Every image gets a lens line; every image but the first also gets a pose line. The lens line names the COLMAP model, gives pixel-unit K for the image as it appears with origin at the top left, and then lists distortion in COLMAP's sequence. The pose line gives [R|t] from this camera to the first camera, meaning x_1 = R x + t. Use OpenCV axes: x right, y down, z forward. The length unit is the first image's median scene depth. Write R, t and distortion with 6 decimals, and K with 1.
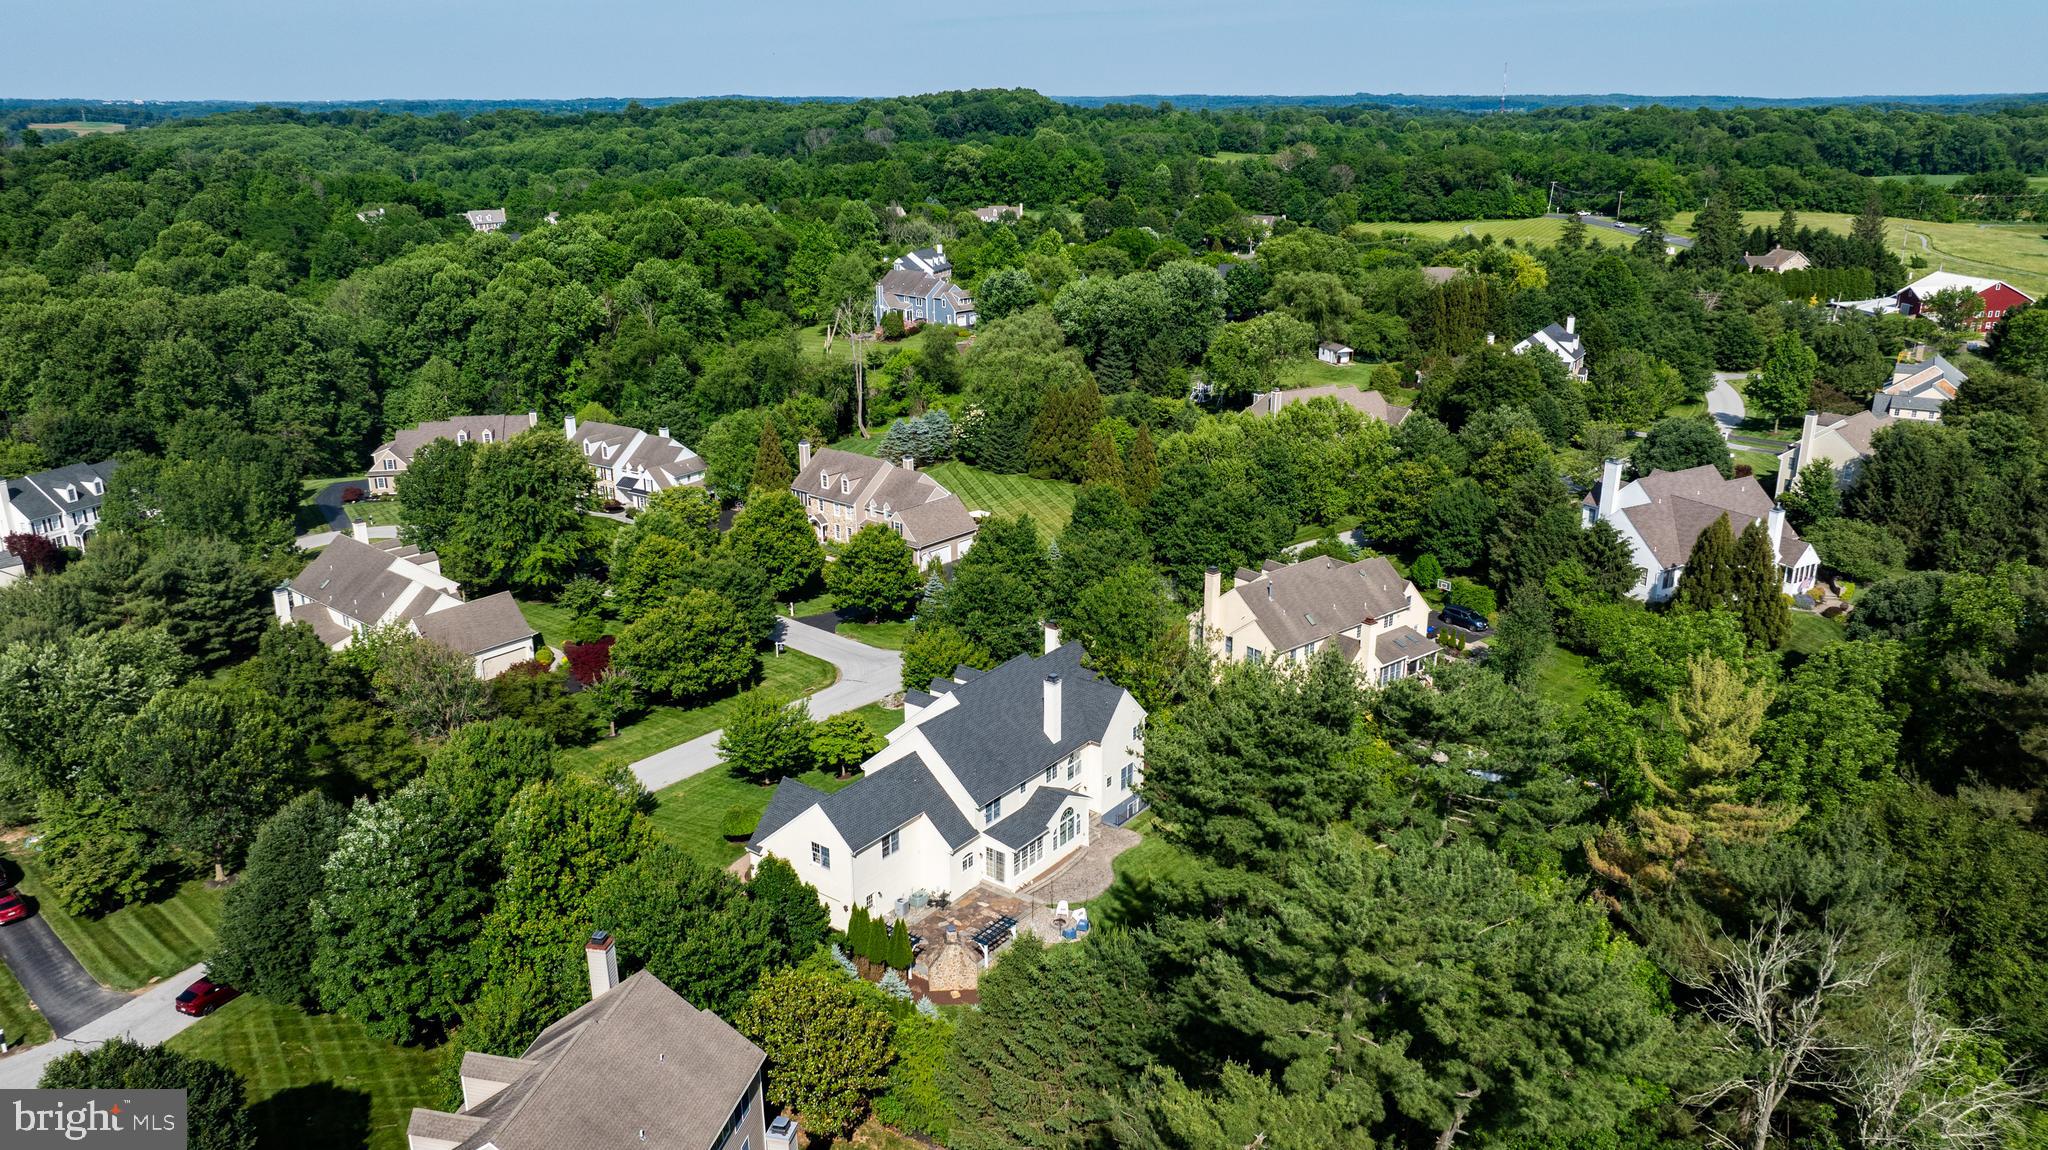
lens RADIAL K [[1433.6, 0, 1024.0], [0, 1433.6, 575.0], [0, 0, 1]] dist [0.031174, -0.178843]
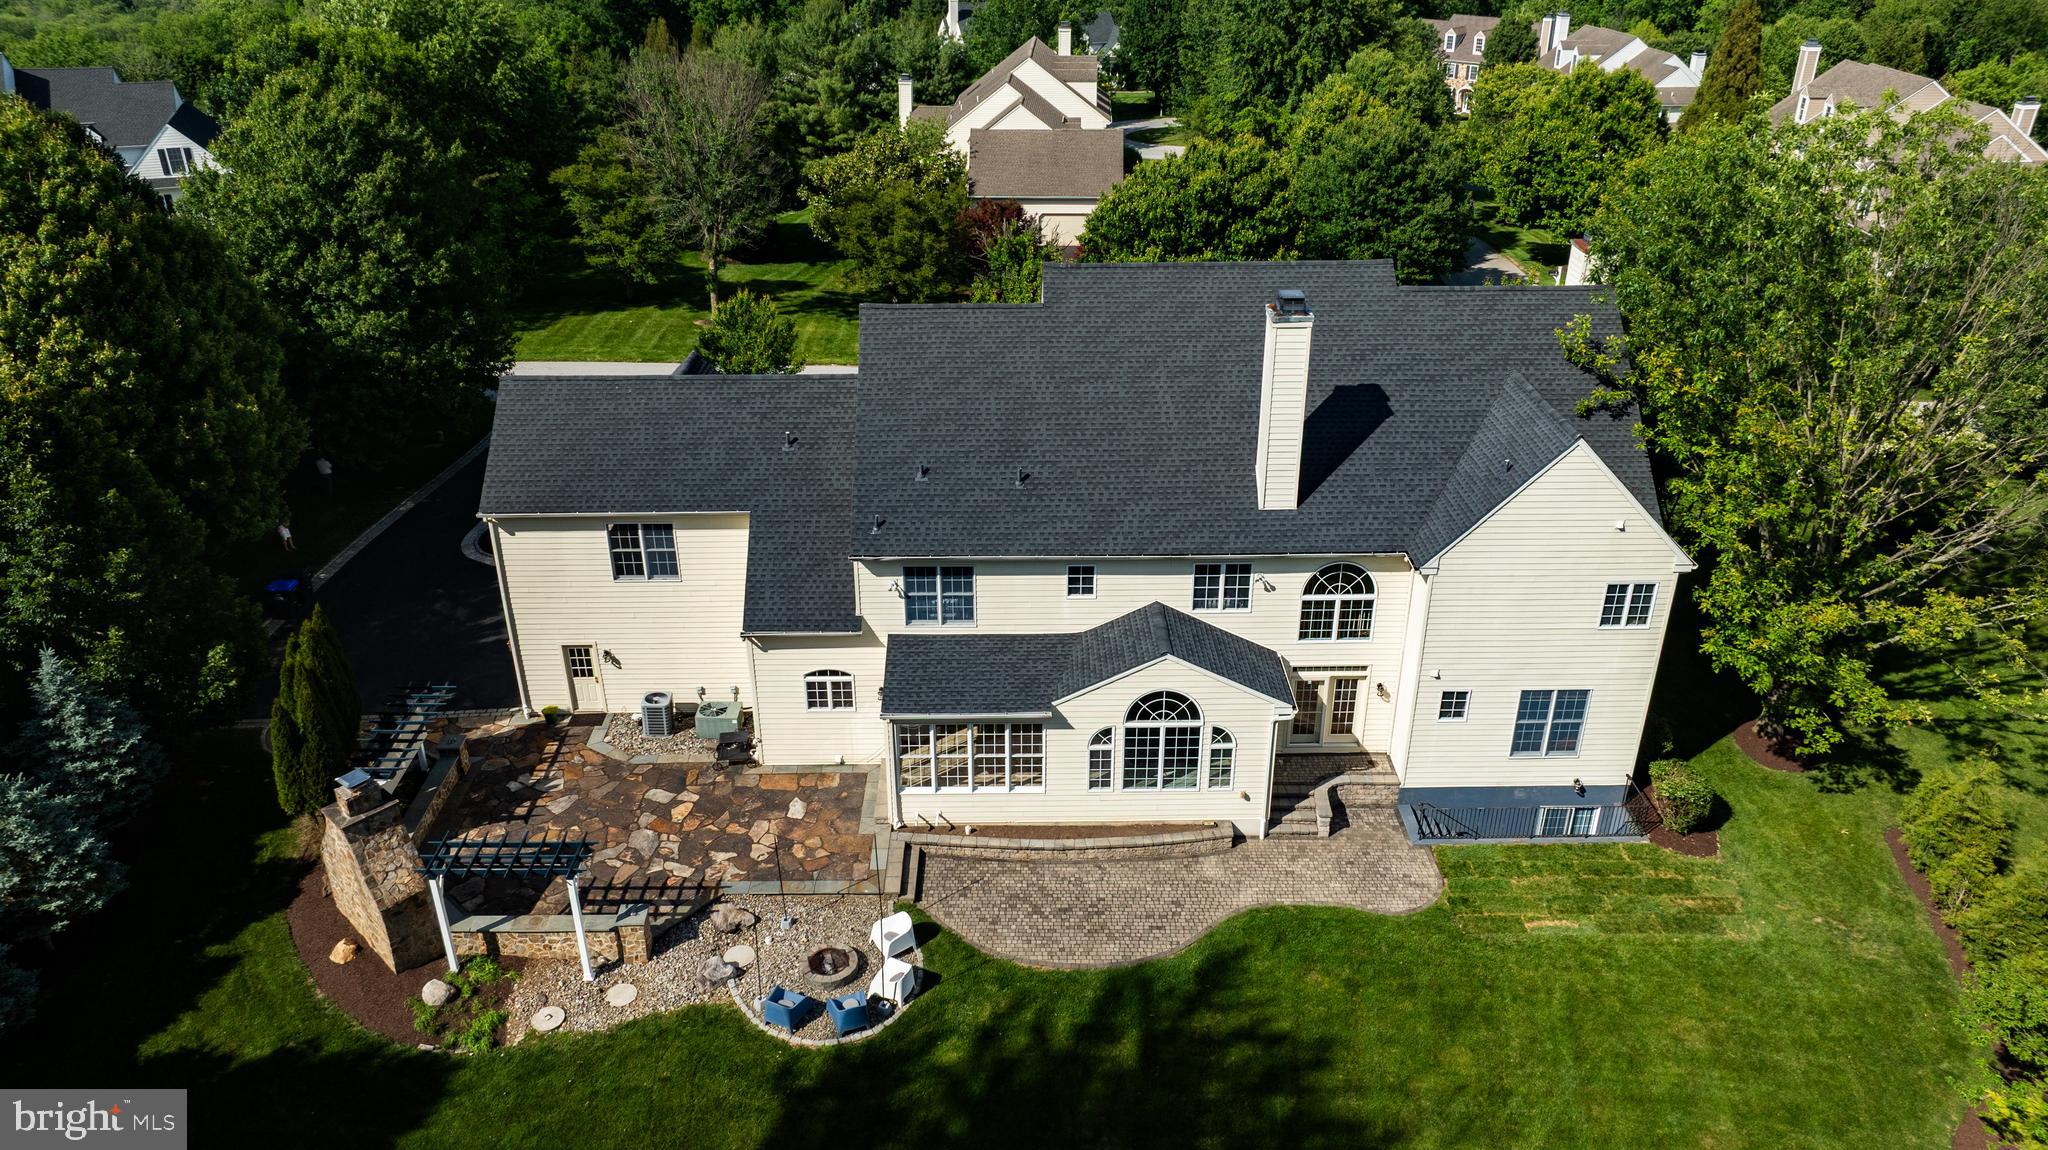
lens RADIAL K [[1440.9, 0, 1024.0], [0, 1440.9, 575.0], [0, 0, 1]] dist [-0.022289, 0.005515]
pose [[0.613837, 0.360720, -0.702200, 0.224952], [-0.250914, 0.932523, 0.259697, 0.059613], [0.748496, 0.016780, 0.662927, 0.741613]]
